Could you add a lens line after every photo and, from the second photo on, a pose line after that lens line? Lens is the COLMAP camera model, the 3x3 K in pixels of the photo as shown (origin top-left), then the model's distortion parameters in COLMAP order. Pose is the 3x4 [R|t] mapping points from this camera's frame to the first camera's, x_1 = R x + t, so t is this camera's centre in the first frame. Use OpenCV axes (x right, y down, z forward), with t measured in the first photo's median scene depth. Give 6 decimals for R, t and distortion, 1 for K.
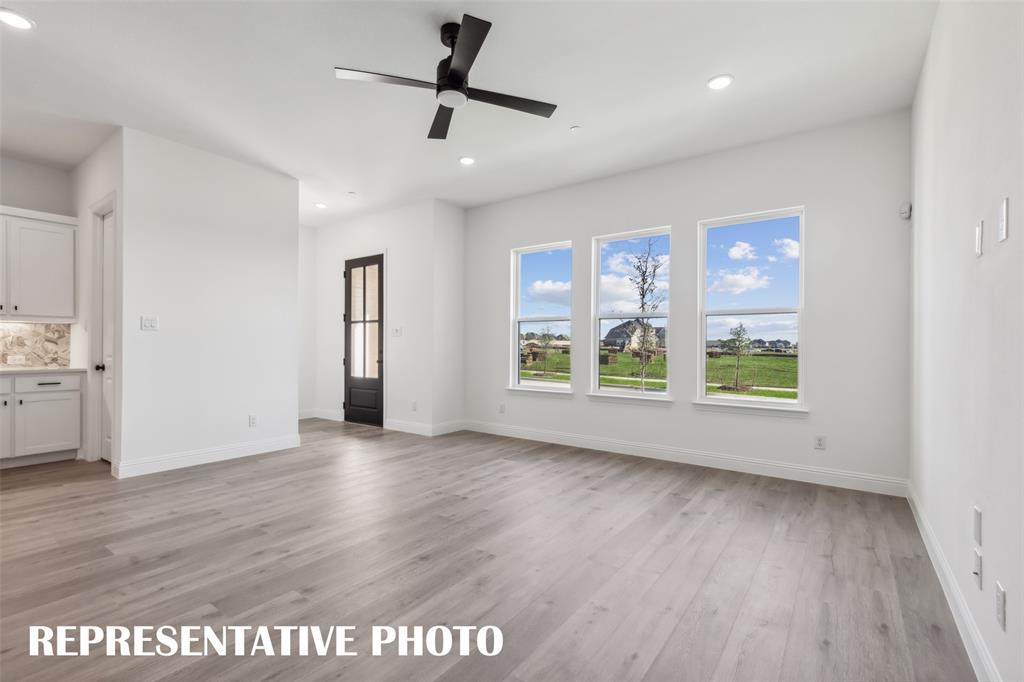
lens RADIAL K [[465.2, 0, 510.8], [0, 465.2, 343.4], [0, 0, 1]] dist [0.010655, 0.000231]
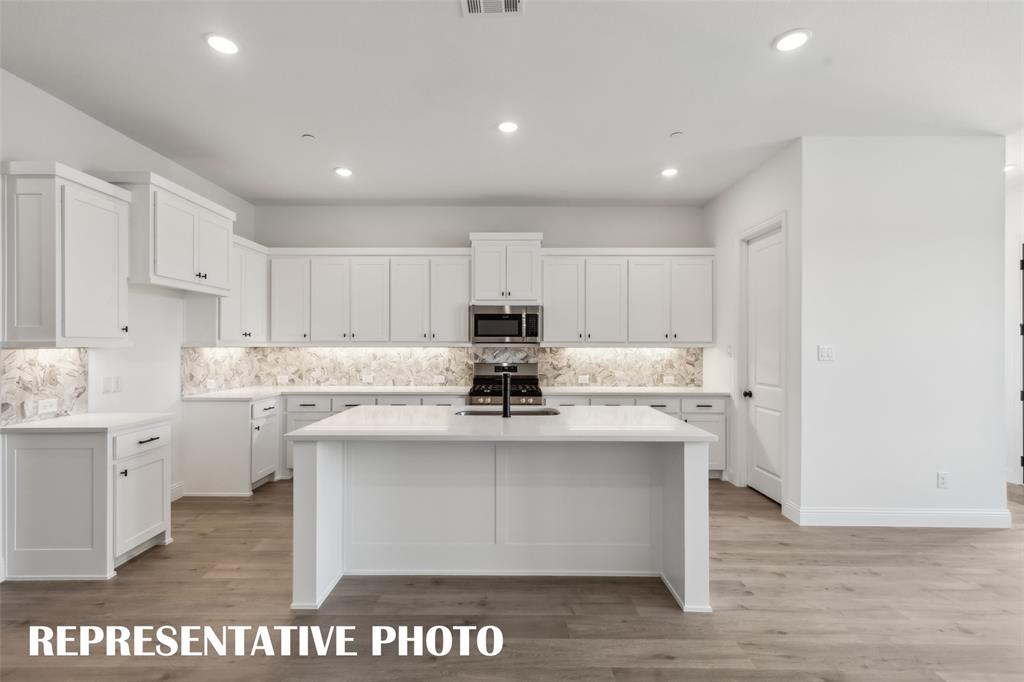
lens RADIAL K [[465.2, 0, 506.5], [0, 465.2, 345.8], [0, 0, 1]] dist [0.010655, 0.000231]
pose [[0.591966, -0.001223, -0.805962, -0.371750], [0.002010, 0.999998, -0.000041, -0.050006], [0.805961, -0.001595, 0.591967, 0.005224]]
